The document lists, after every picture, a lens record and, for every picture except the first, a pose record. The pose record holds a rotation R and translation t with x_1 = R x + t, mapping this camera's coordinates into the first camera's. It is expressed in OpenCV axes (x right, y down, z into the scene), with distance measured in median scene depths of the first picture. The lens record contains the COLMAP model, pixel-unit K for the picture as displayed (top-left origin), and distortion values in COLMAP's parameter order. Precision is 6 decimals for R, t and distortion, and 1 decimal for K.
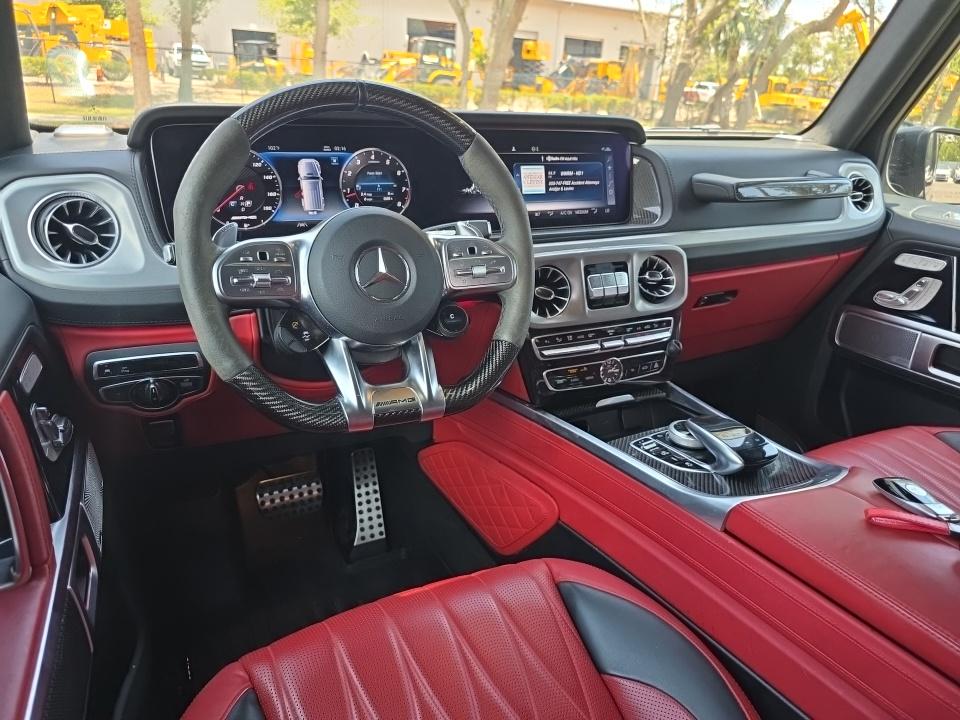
lens RADIAL K [[657.1, 0, 482.9], [0, 657.1, 369.1], [0, 0, 1]] dist [0.016427, -0.022122]
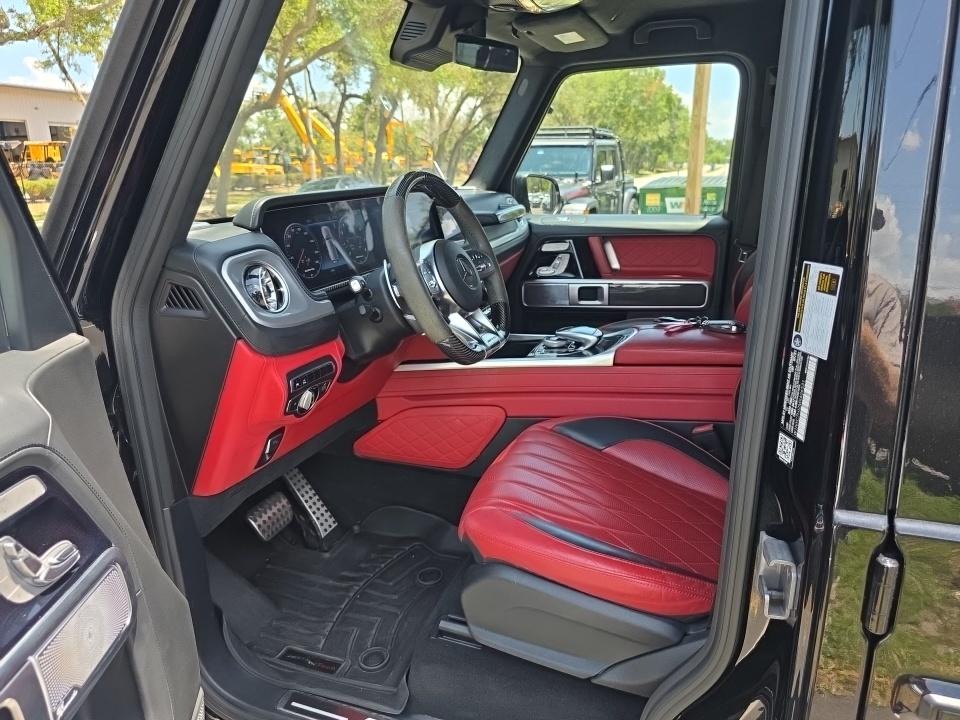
lens RADIAL K [[657.1, 0, 479.8], [0, 657.1, 359.4], [0, 0, 1]] dist [0.016427, -0.022122]
pose [[0.727439, -0.258489, 0.635623, -0.652539], [0.325863, 0.945347, 0.011511, 0.035526], [-0.603860, 0.198752, 0.771914, -0.174851]]
